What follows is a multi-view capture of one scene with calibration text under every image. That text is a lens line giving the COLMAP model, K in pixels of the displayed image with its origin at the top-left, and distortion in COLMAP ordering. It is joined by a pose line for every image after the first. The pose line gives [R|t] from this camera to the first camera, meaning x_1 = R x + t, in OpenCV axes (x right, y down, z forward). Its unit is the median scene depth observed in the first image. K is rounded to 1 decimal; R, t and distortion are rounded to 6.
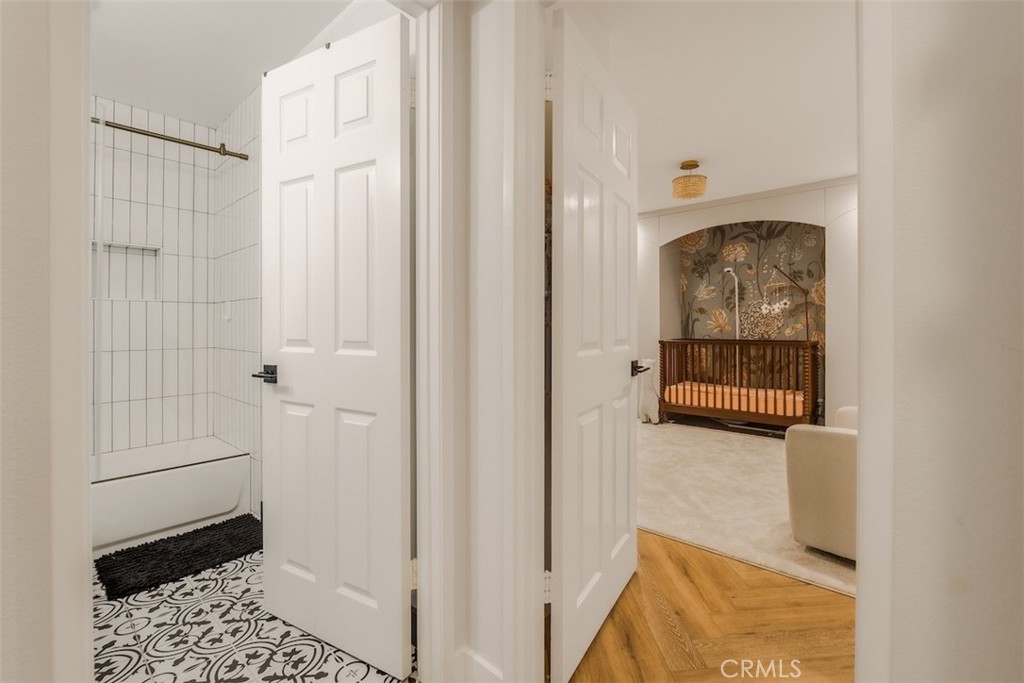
lens RADIAL K [[432.6, 0, 547.3], [0, 432.6, 325.7], [0, 0, 1]] dist [-0.014761, -0.000173]
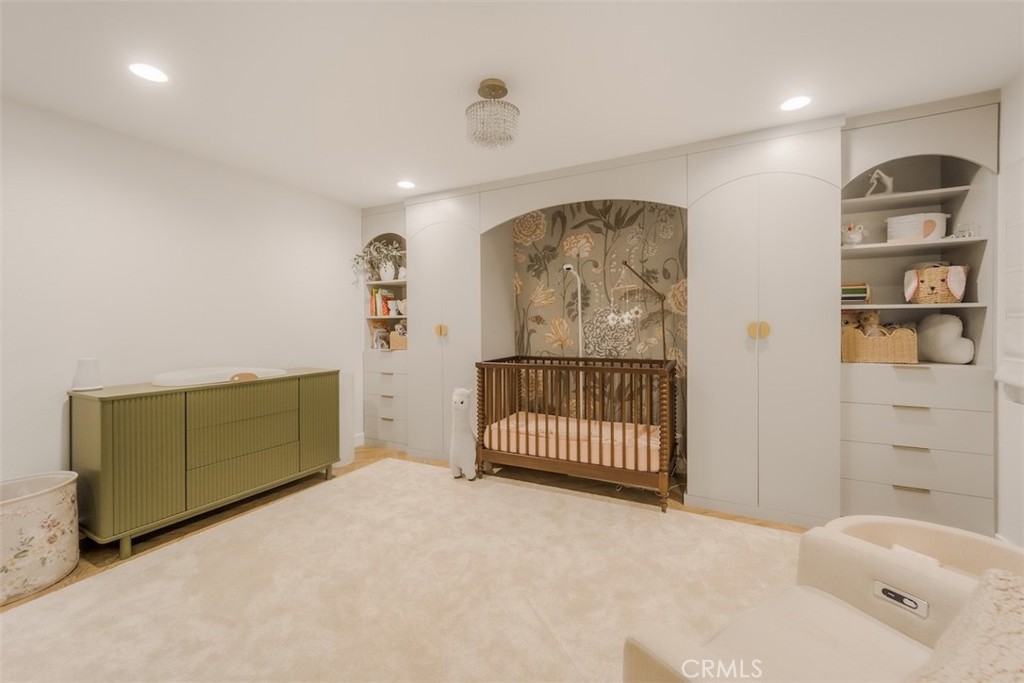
lens RADIAL K [[421.9, 0, 511.5], [0, 421.9, 332.7], [0, 0, 1]] dist [-0.000308, -0.000082]
pose [[0.977338, -0.008914, 0.211496, 0.170231], [0.005920, 0.999873, 0.014785, -0.026136], [-0.211601, -0.013198, 0.977267, 0.303509]]
